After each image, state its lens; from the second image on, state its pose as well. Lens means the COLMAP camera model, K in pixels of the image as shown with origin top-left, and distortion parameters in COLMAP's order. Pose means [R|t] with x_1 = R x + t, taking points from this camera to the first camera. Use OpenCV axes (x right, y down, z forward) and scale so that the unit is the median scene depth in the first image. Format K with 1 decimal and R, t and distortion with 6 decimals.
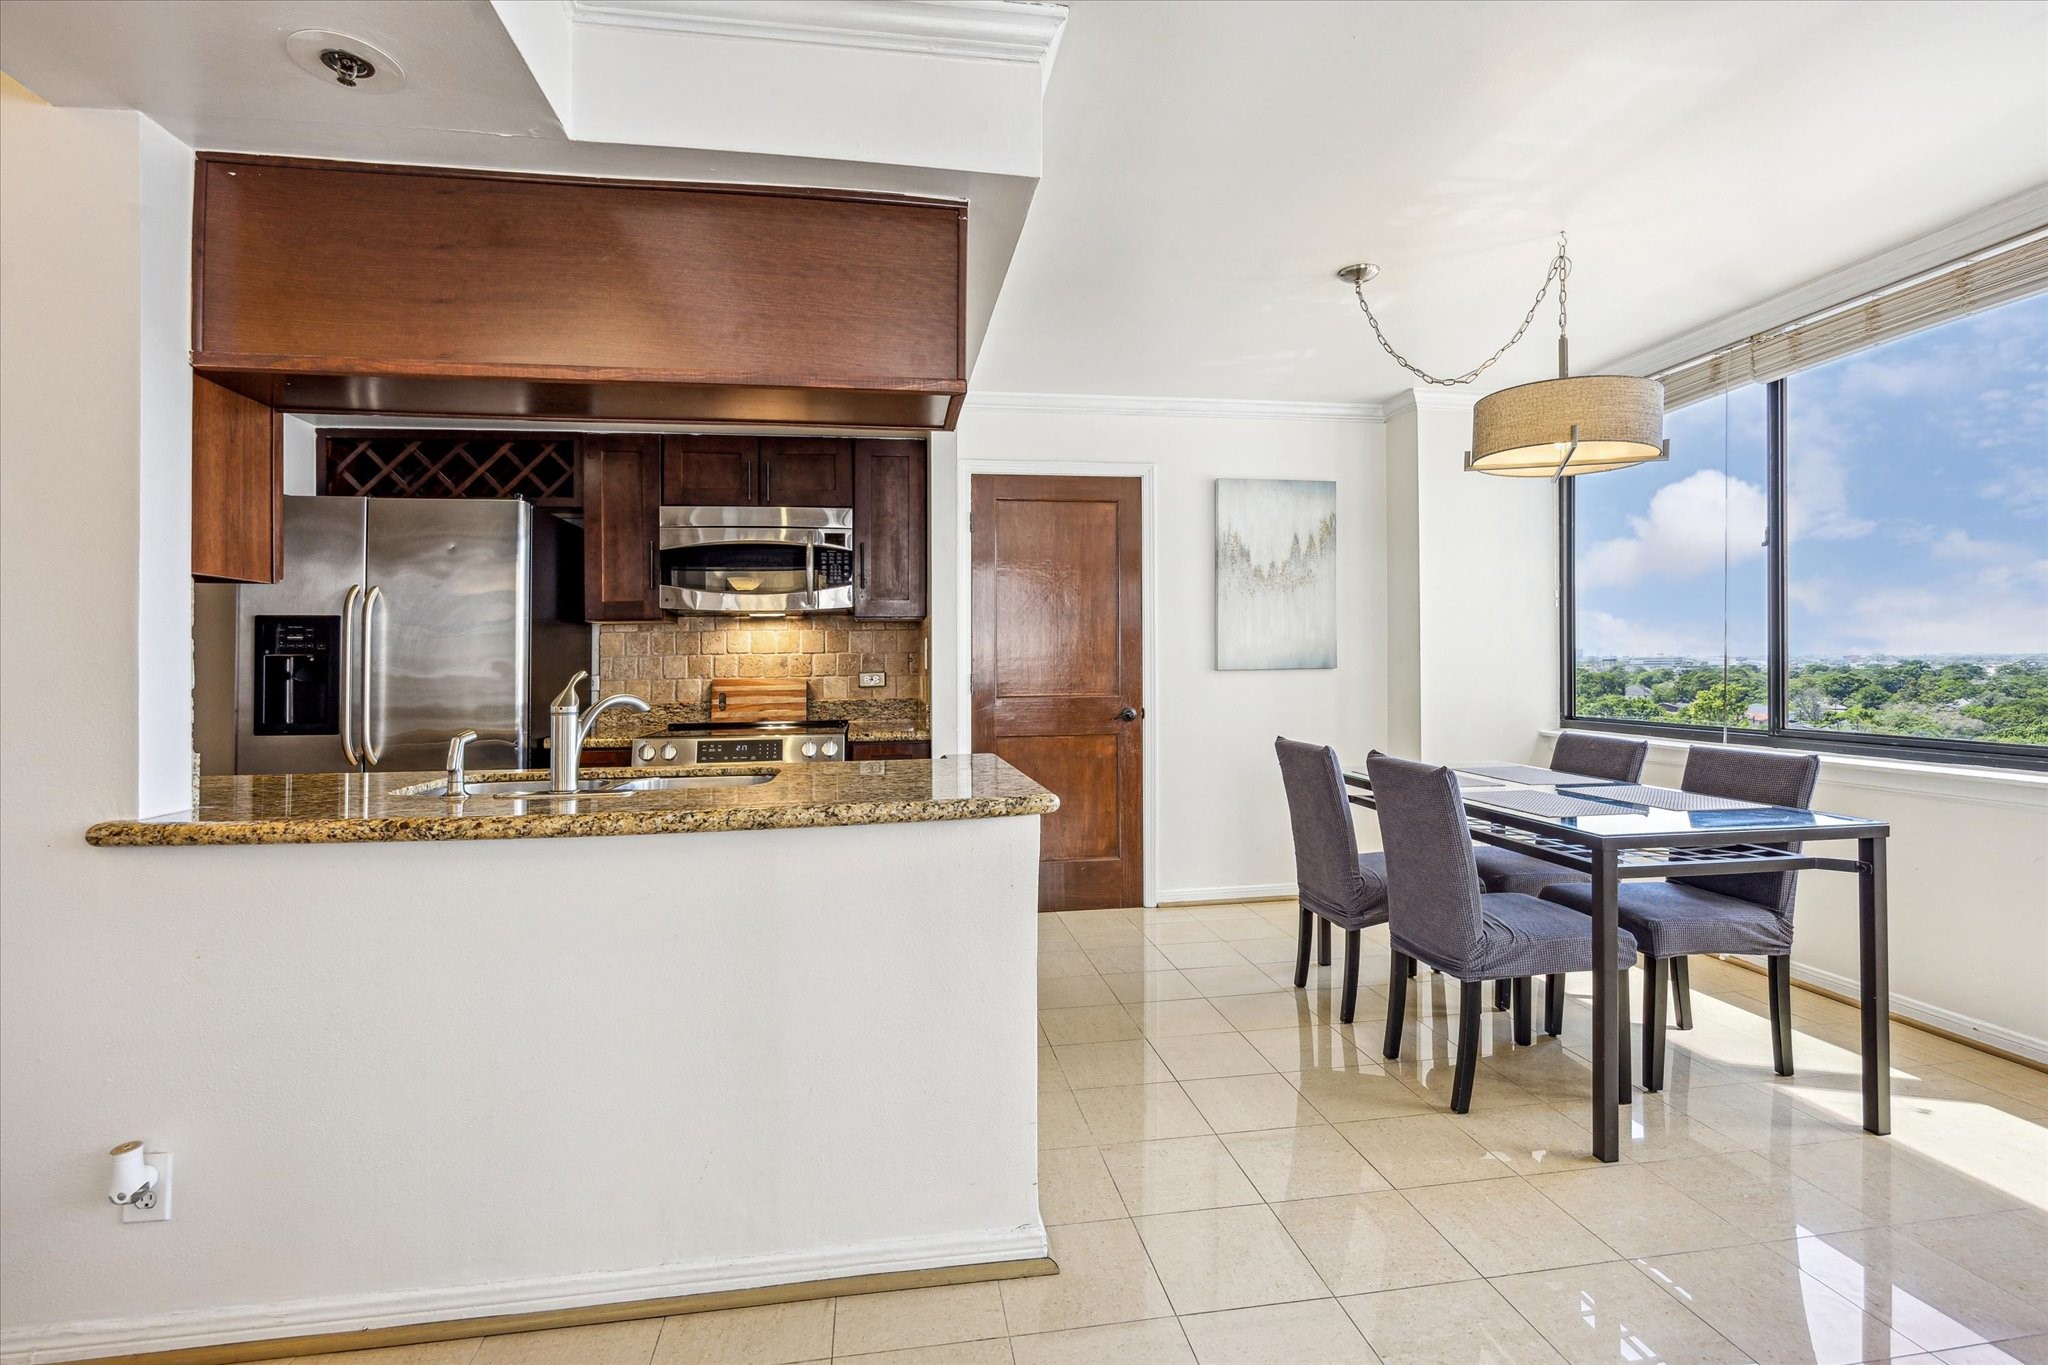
lens RADIAL K [[918.9, 0, 987.1], [0, 918.9, 644.7], [0, 0, 1]] dist [-0.027014, 0.000473]
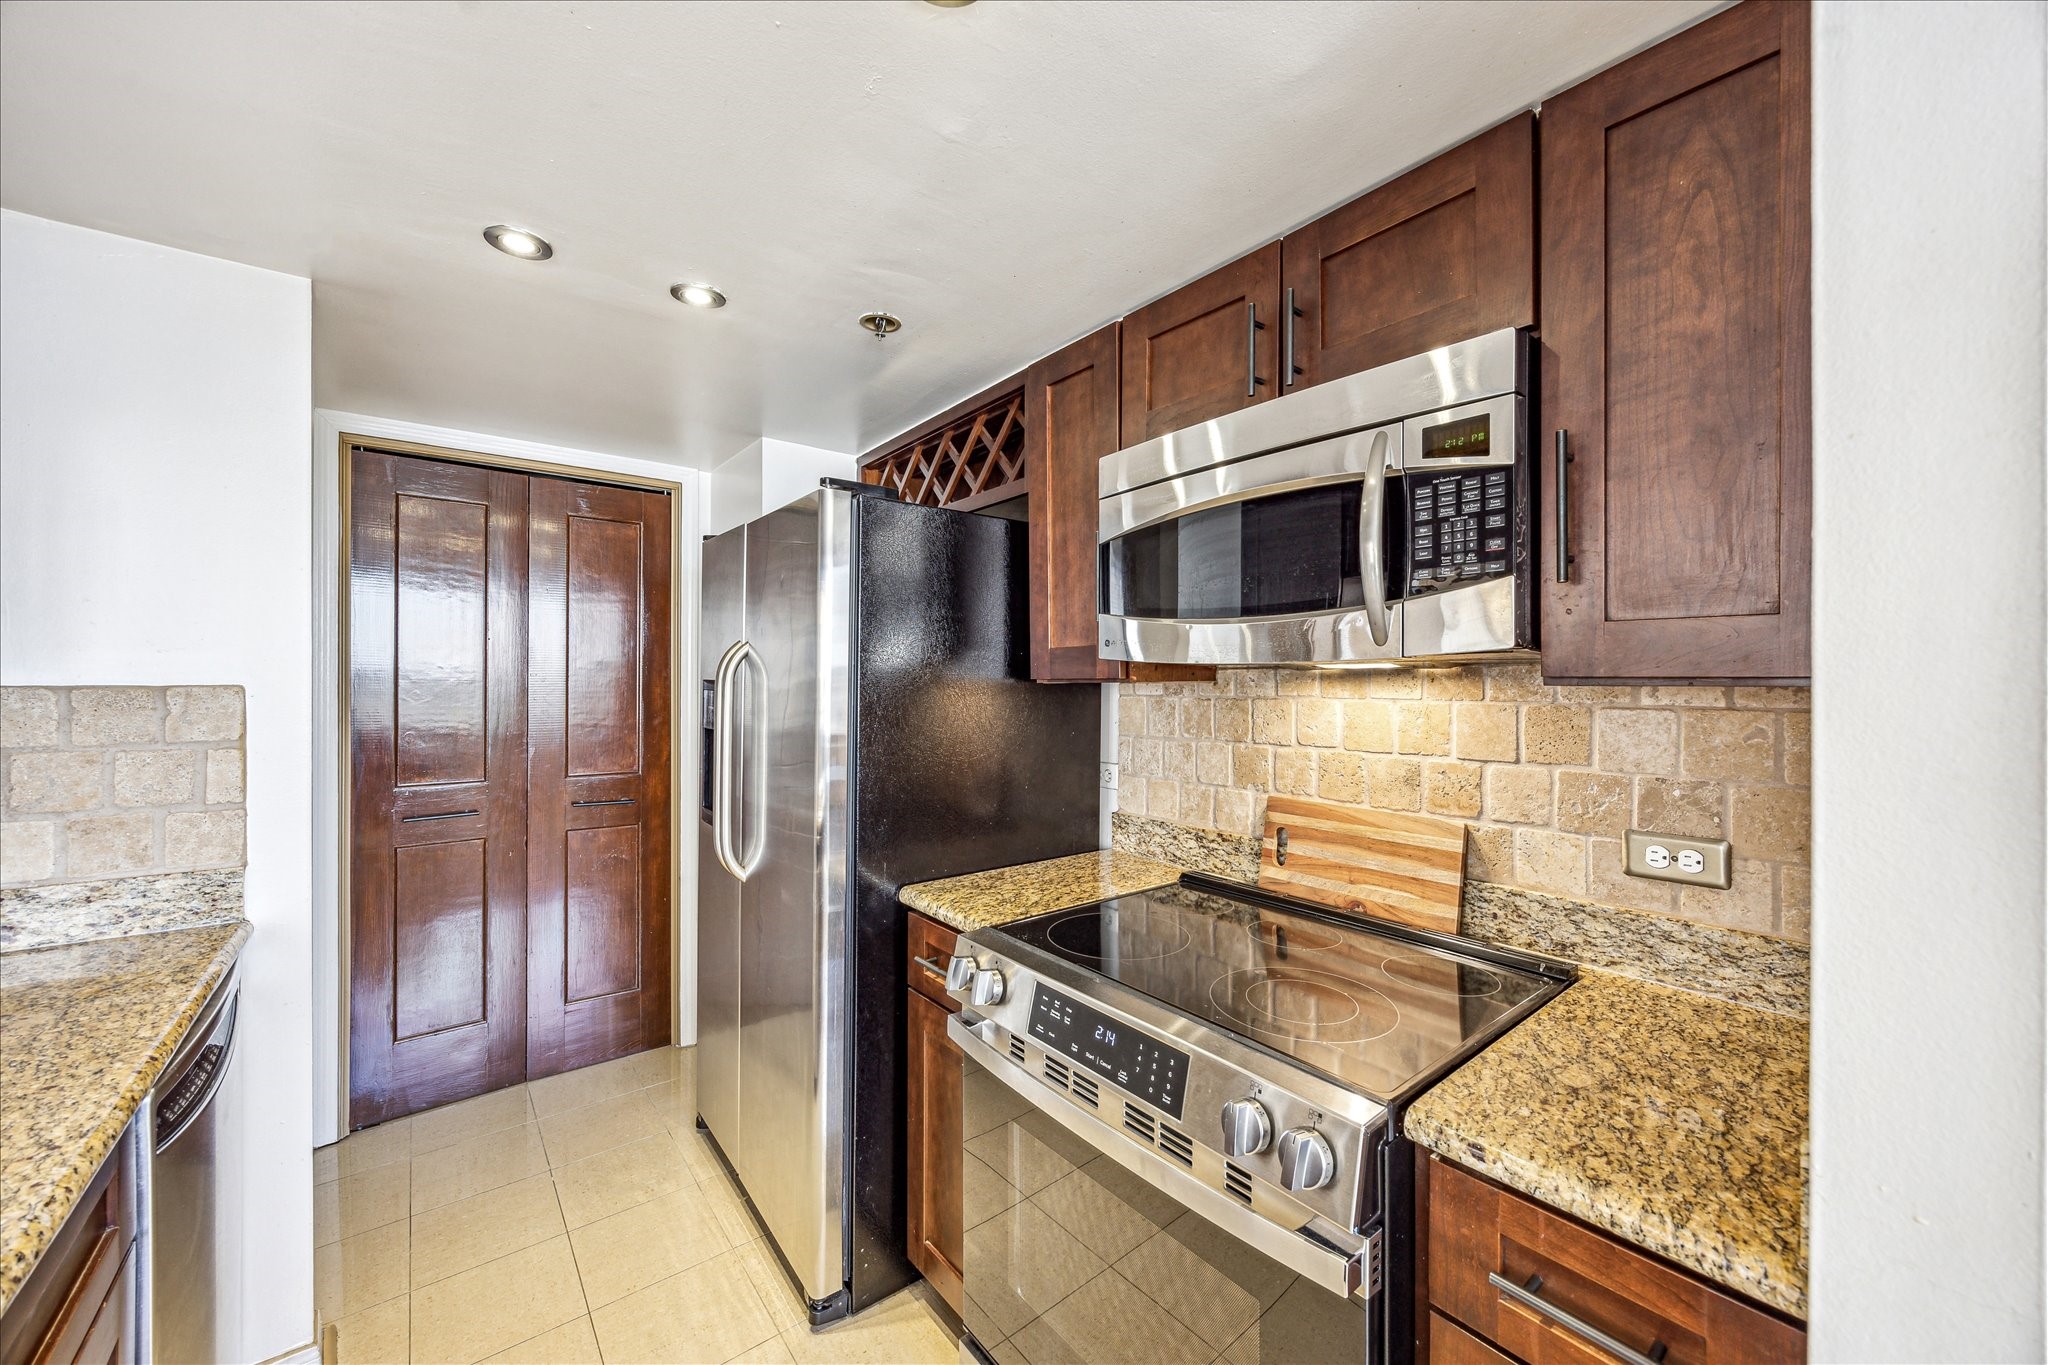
lens RADIAL K [[783.1, 0, 1018.8], [0, 783.1, 678.5], [0, 0, 1]] dist [-0.002133, 0.000621]
pose [[0.519246, 0.012158, -0.854538, -0.009080], [0.006529, 0.999813, 0.018193, -0.034188], [0.854600, -0.015026, 0.519070, 0.668389]]
